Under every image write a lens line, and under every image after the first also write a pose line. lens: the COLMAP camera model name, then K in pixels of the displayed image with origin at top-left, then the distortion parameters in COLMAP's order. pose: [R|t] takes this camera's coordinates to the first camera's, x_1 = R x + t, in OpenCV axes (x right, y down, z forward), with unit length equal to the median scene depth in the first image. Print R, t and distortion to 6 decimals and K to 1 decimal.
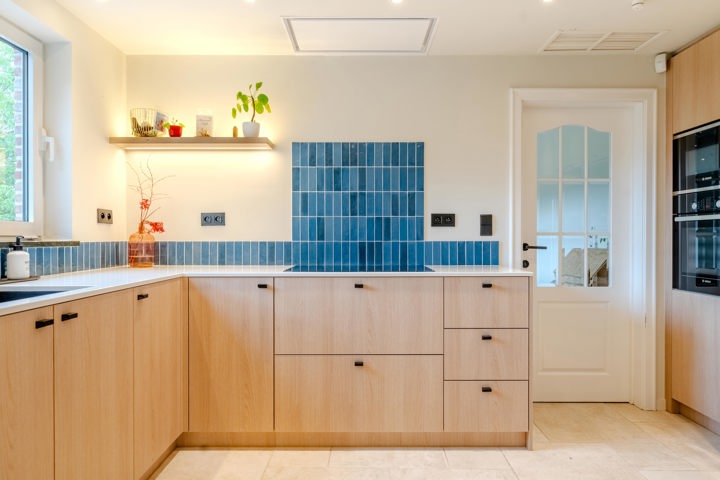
lens RADIAL K [[470.0, 0, 360.1], [0, 470.0, 239.2], [0, 0, 1]] dist [0.003625, -0.003454]
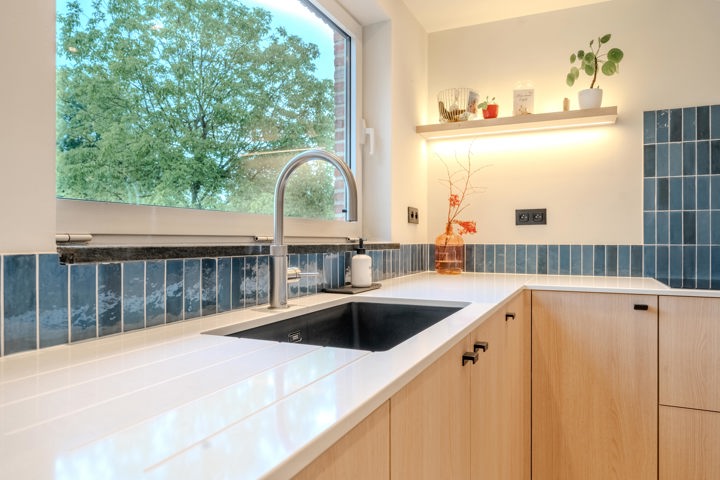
lens RADIAL K [[487.0, 0, 360.2], [0, 487.0, 240.5], [0, 0, 1]] dist [-0.003120, -0.000131]
pose [[0.907537, 0.002061, -0.419968, -0.240053], [-0.002831, 0.999995, -0.001211, 0.000047], [0.419963, 0.002288, 0.907538, 0.122371]]
